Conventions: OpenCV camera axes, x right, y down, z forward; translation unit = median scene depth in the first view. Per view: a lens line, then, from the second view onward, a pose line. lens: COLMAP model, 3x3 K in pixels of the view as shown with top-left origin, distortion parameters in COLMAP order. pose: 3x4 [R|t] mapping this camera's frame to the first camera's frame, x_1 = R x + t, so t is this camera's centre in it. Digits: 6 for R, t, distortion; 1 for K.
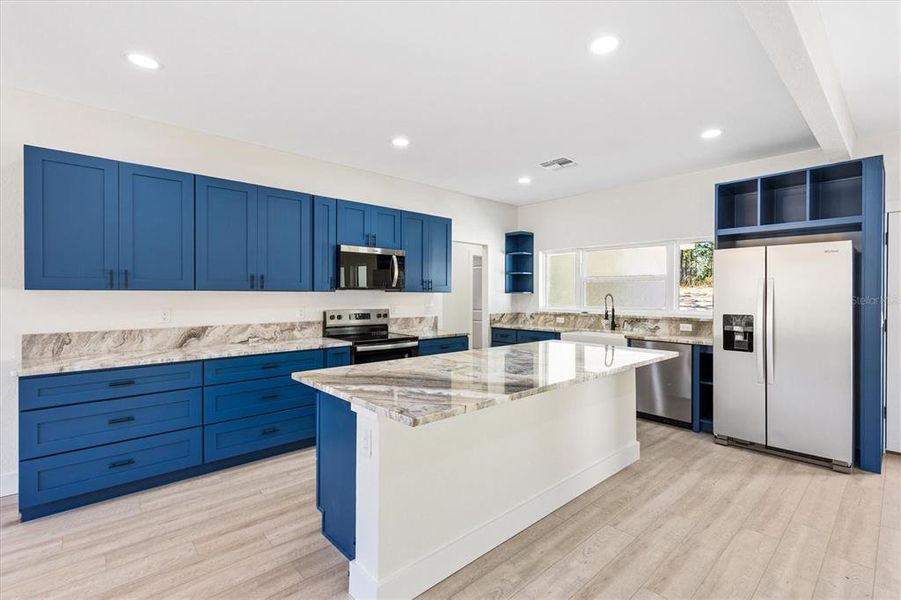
lens RADIAL K [[412.7, 0, 454.0], [0, 412.7, 293.1], [0, 0, 1]] dist [0.008608, -0.000679]
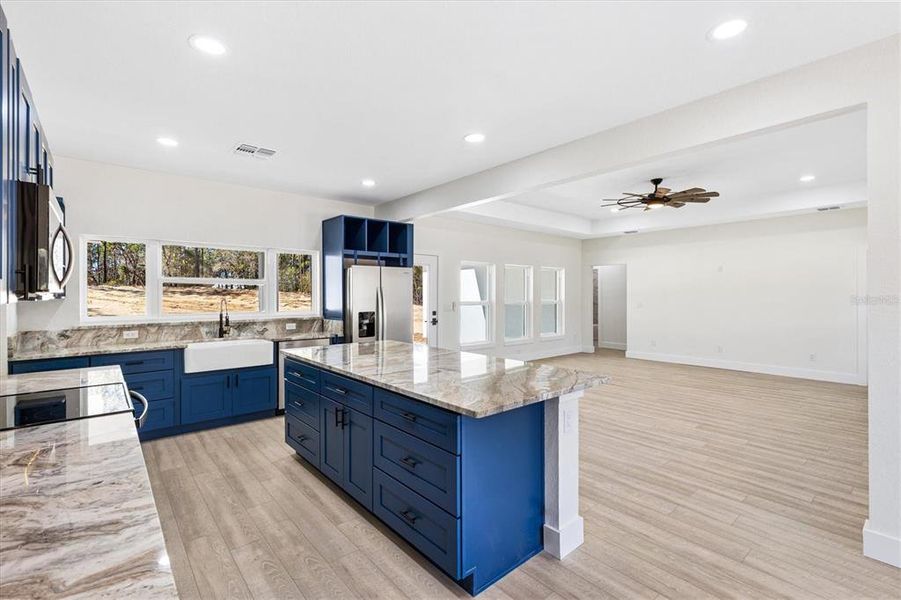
lens RADIAL K [[412.7, 0, 451.1], [0, 412.7, 296.2], [0, 0, 1]] dist [0.008608, -0.000679]
pose [[0.036308, -0.009718, 0.999293, -0.696371], [-0.000121, 0.999953, 0.009729, -0.015568], [-0.999341, -0.000474, 0.036305, 0.613888]]
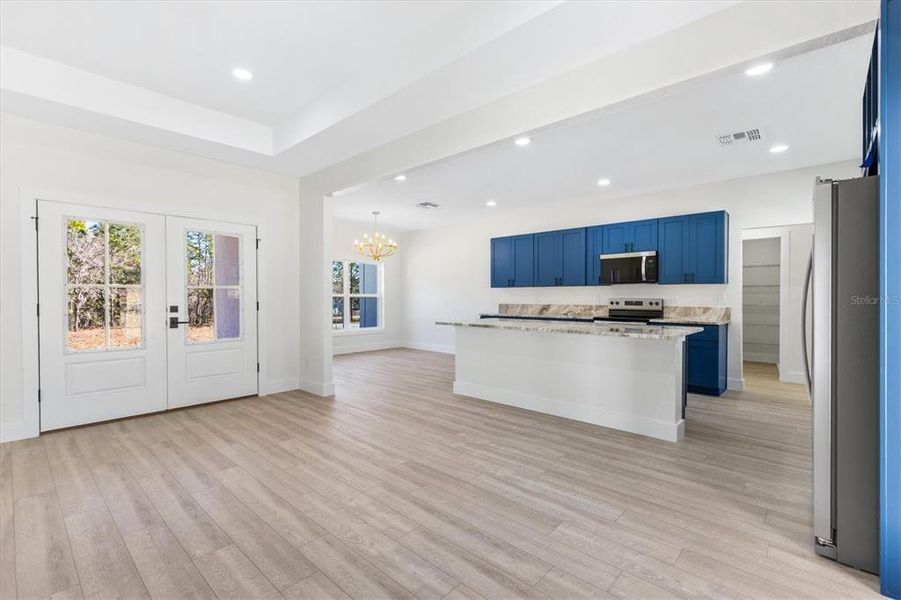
lens RADIAL K [[412.7, 0, 451.3], [0, 412.7, 301.5], [0, 0, 1]] dist [0.008608, -0.000679]
pose [[0.078512, 0.010294, -0.996860, 1.248544], [0.003763, 0.999937, 0.010622, 0.038398], [0.996906, -0.004585, 0.078468, 0.332122]]
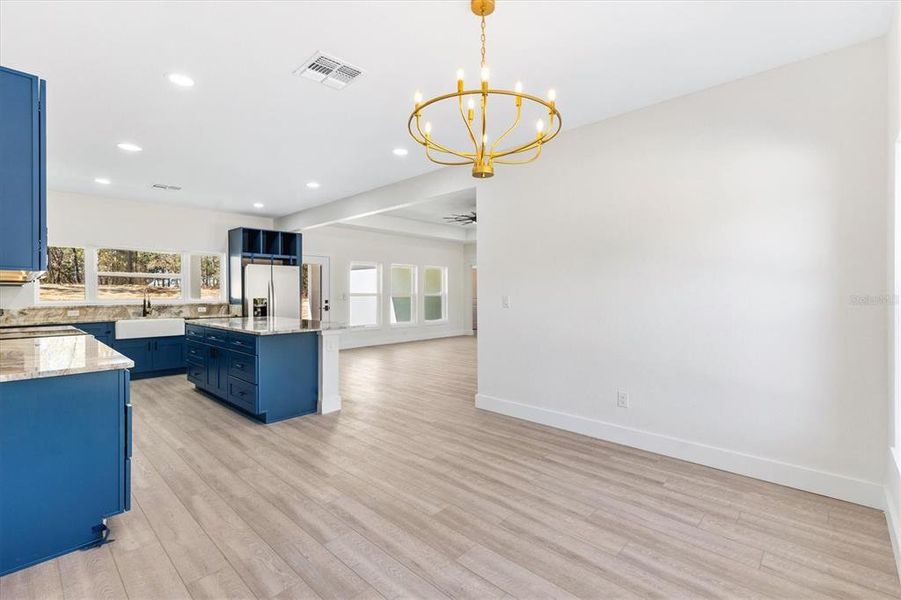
lens RADIAL K [[412.7, 0, 451.5], [0, 412.7, 295.5], [0, 0, 1]] dist [0.008608, -0.000679]
pose [[-0.071429, -0.010029, 0.997395, -1.263683], [0.001123, 0.999948, 0.010135, 0.018474], [-0.997445, 0.001844, -0.071414, 0.216480]]
